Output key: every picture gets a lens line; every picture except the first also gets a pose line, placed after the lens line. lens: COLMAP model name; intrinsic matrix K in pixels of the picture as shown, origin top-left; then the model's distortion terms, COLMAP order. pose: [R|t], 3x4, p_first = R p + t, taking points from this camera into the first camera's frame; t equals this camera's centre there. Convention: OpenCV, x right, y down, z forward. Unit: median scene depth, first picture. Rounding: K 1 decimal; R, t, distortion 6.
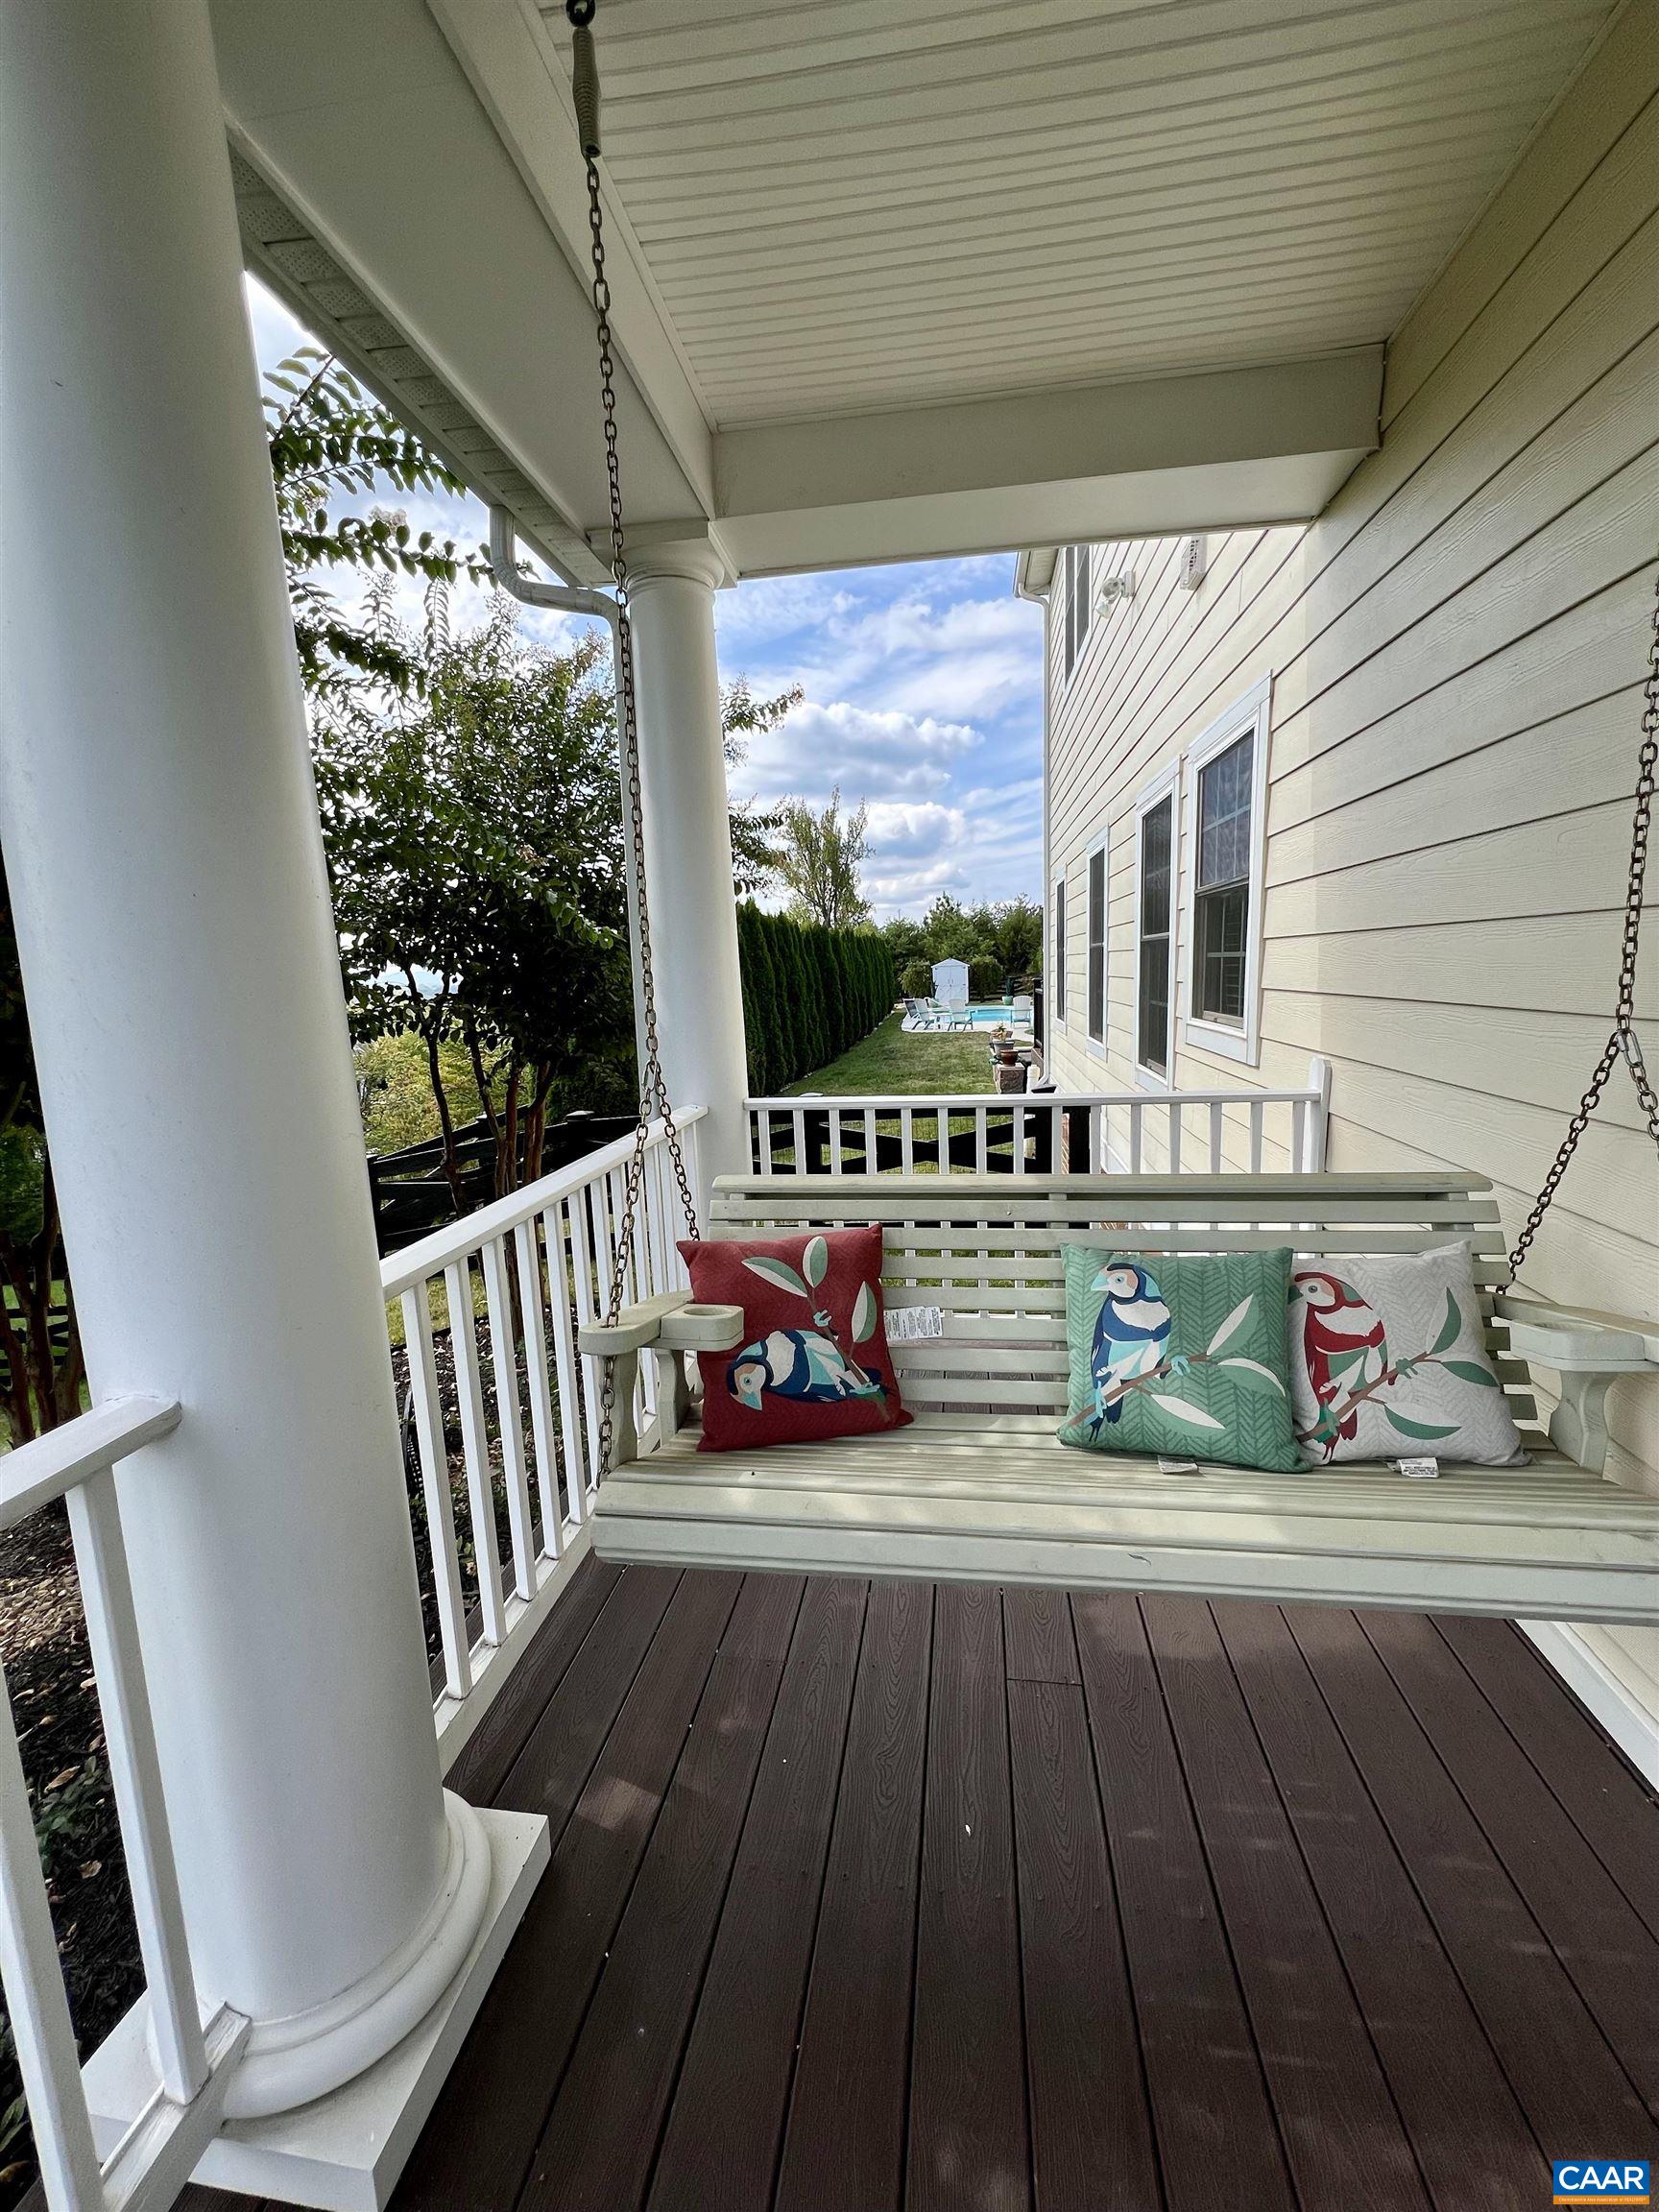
lens RADIAL K [[882.2, 0, 831.5], [0, 882.2, 1104.5], [0, 0, 1]] dist [-0.001023, 0.000524]
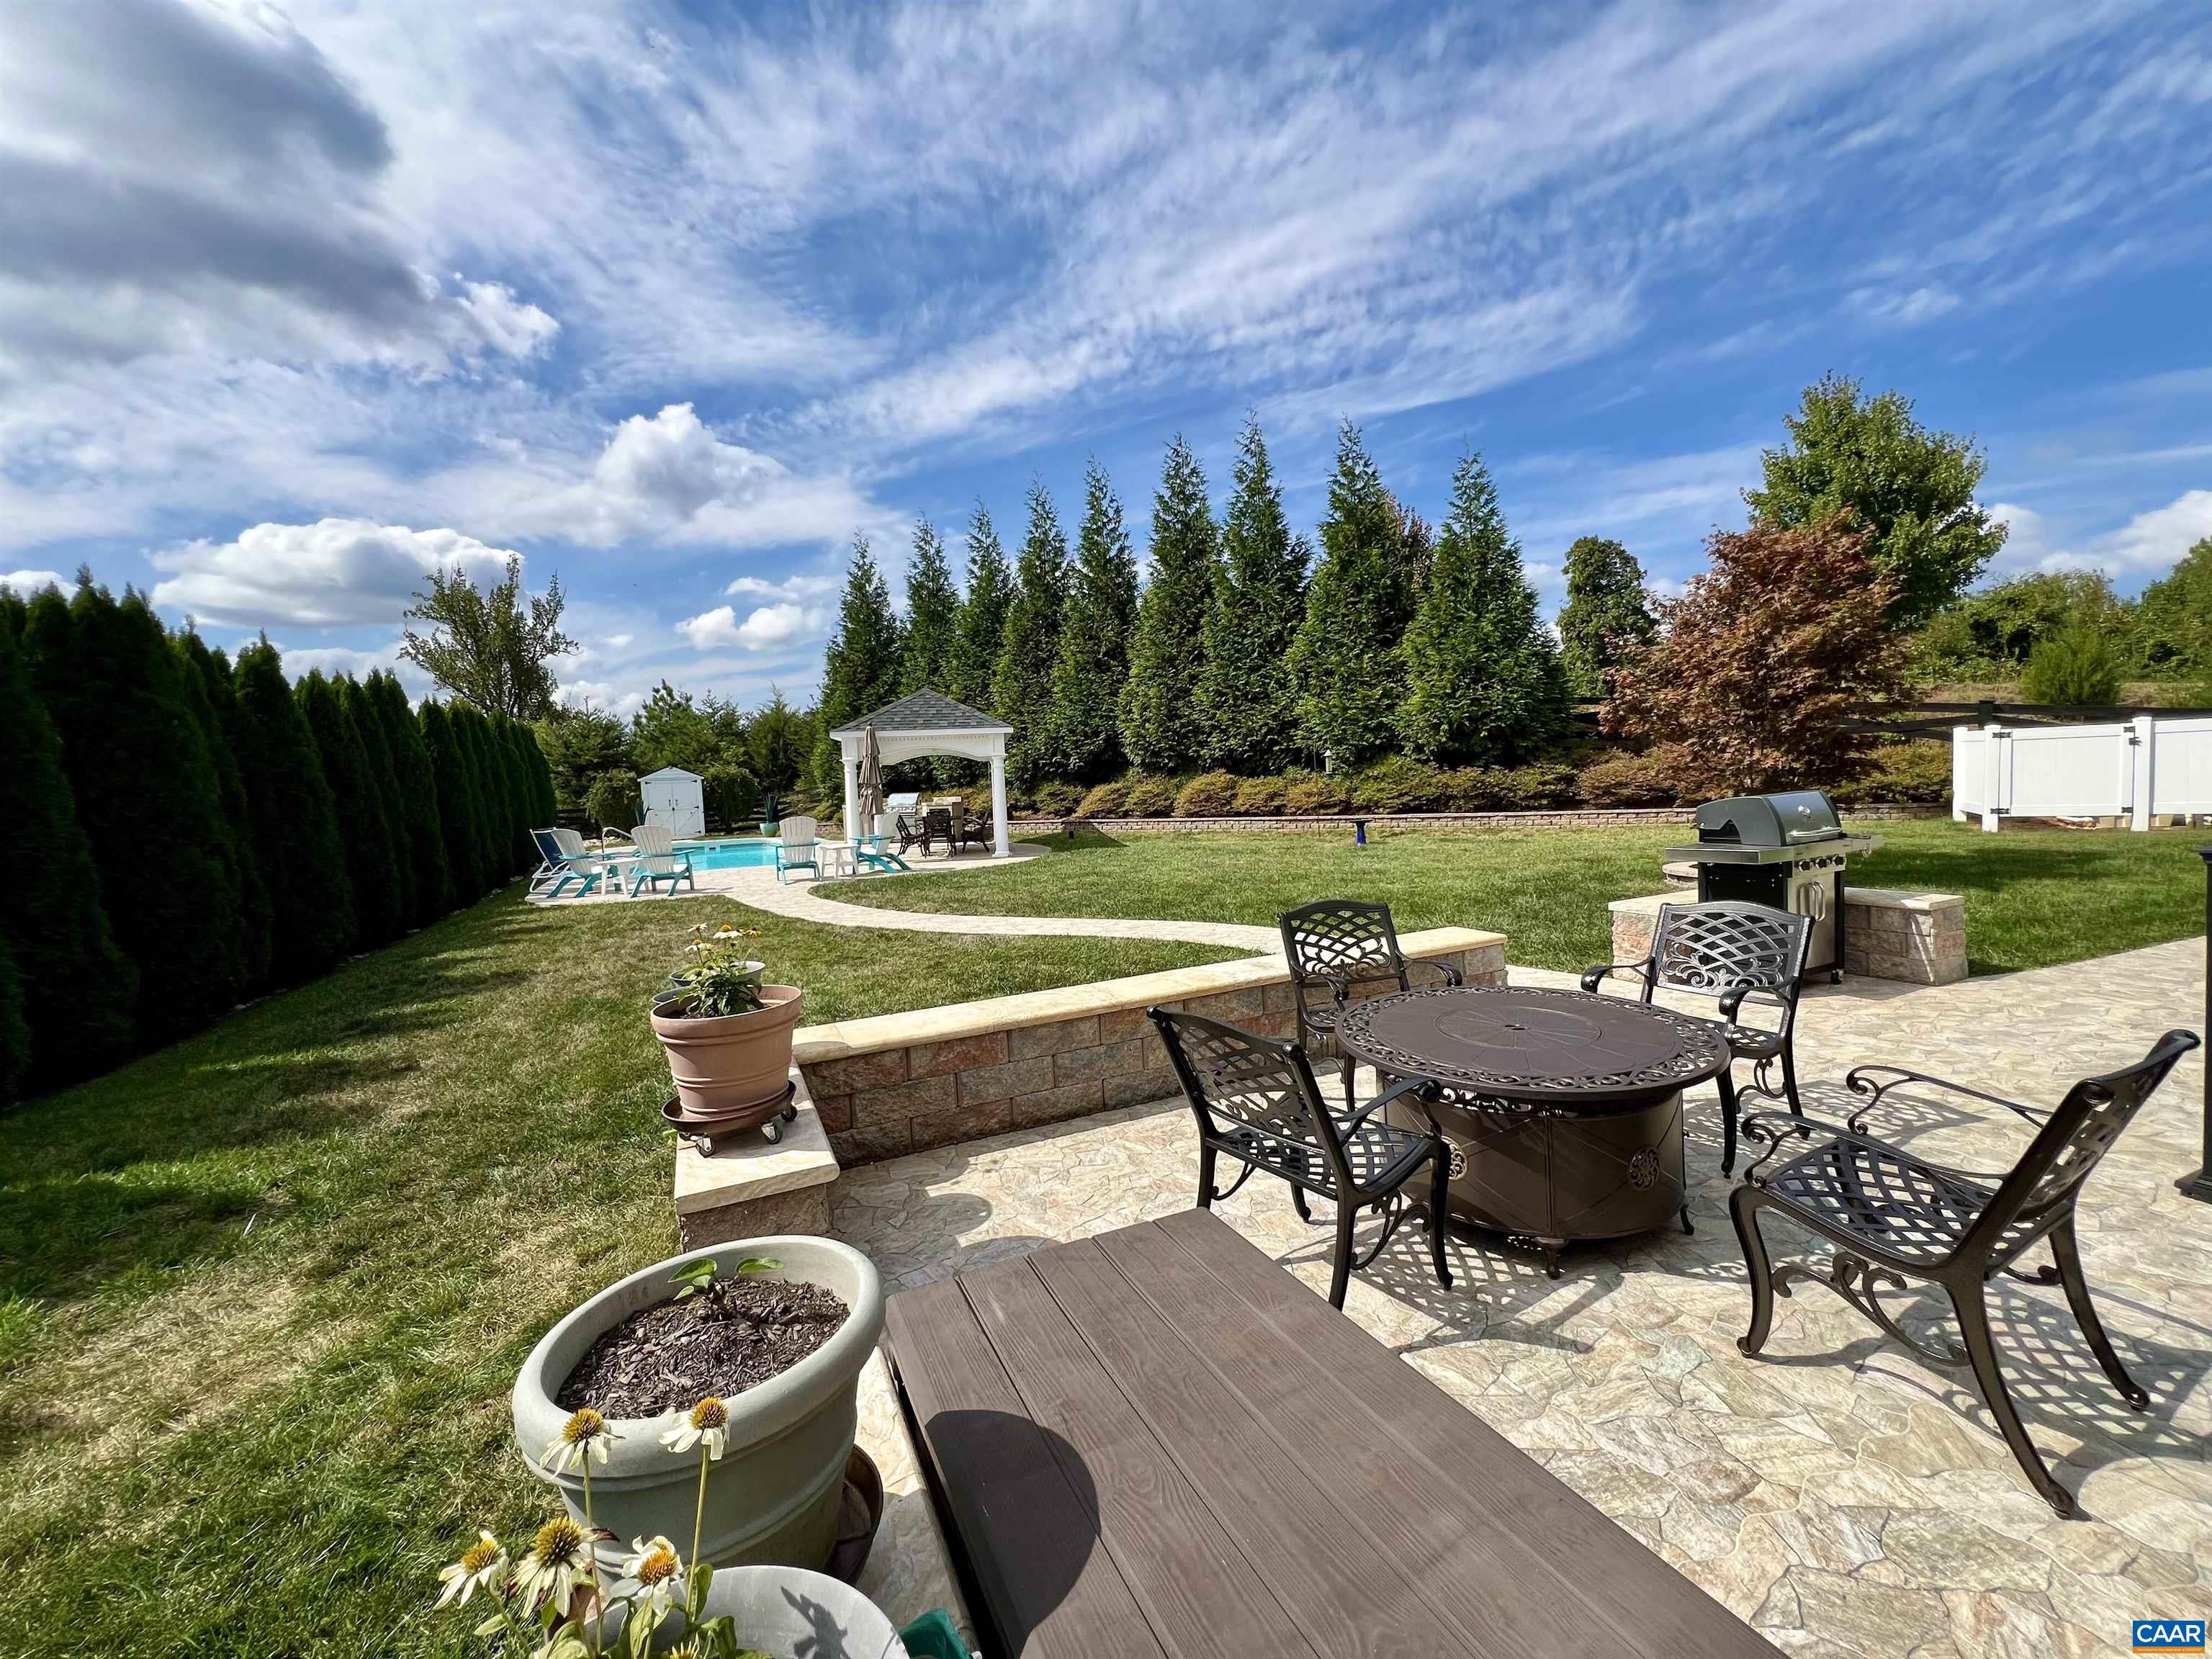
lens RADIAL K [[882.2, 0, 1101.4], [0, 882.2, 824.3], [0, 0, 1]] dist [-0.001023, 0.000524]
pose [[0.848993, -0.031029, 0.527492, 0.056112], [0.095765, 0.990778, -0.095853, -0.031349], [-0.519653, 0.131894, 0.844135, 0.278849]]
